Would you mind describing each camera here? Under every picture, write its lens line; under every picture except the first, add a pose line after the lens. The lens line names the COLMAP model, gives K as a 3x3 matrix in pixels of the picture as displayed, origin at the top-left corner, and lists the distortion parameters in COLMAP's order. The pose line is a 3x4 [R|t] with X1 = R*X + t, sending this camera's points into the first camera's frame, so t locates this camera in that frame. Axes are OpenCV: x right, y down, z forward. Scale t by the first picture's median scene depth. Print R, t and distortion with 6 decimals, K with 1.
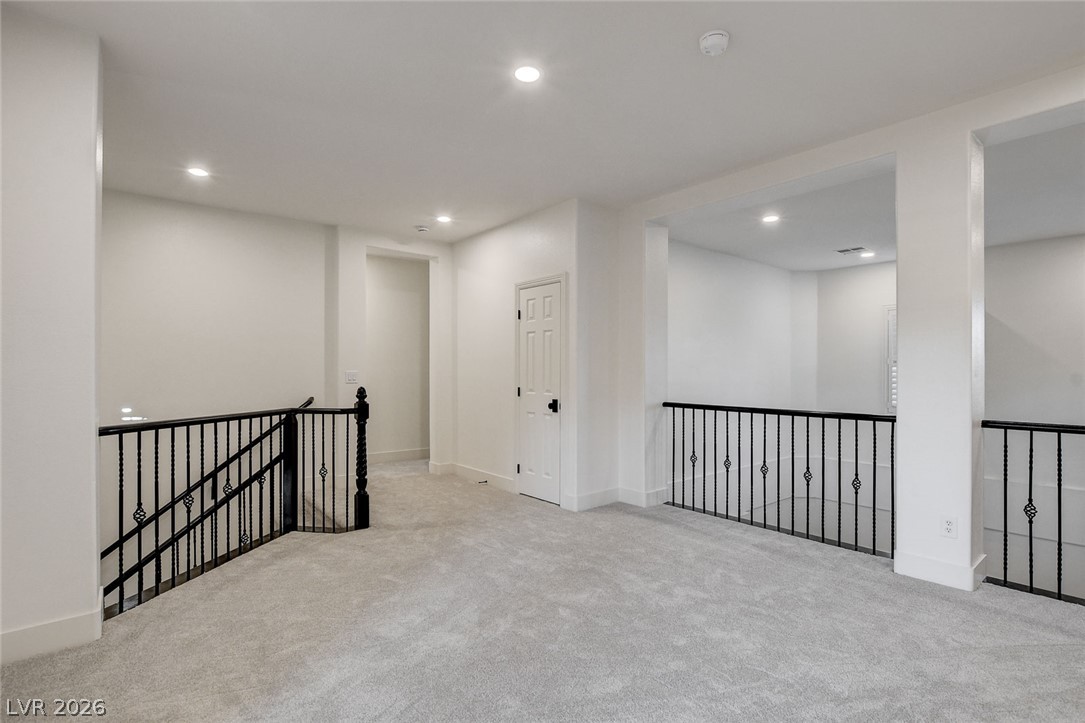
lens RADIAL K [[503.1, 0, 575.1], [0, 503.1, 366.1], [0, 0, 1]] dist [-0.002623, -0.000100]
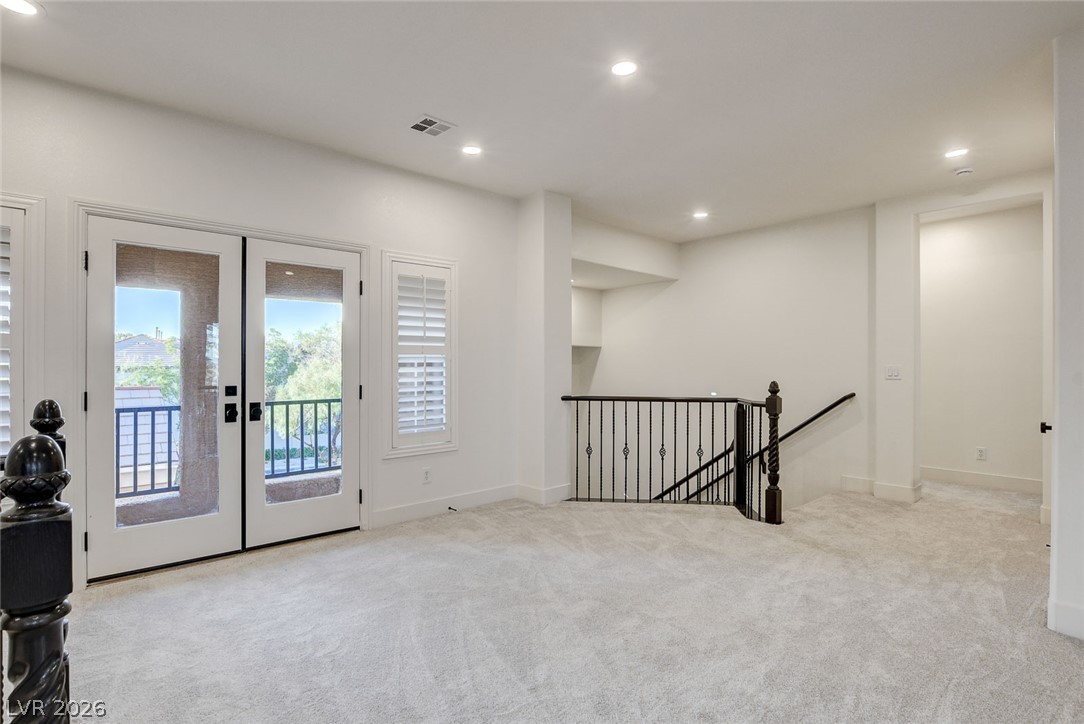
lens RADIAL K [[535.8, 0, 539.7], [0, 535.8, 354.8], [0, 0, 1]] dist [-0.015239, 0.000890]
pose [[0.058303, -0.014204, -0.998198, 0.610551], [0.006173, 0.999885, -0.013867, 0.001443], [0.998280, -0.005354, 0.058384, 0.486681]]
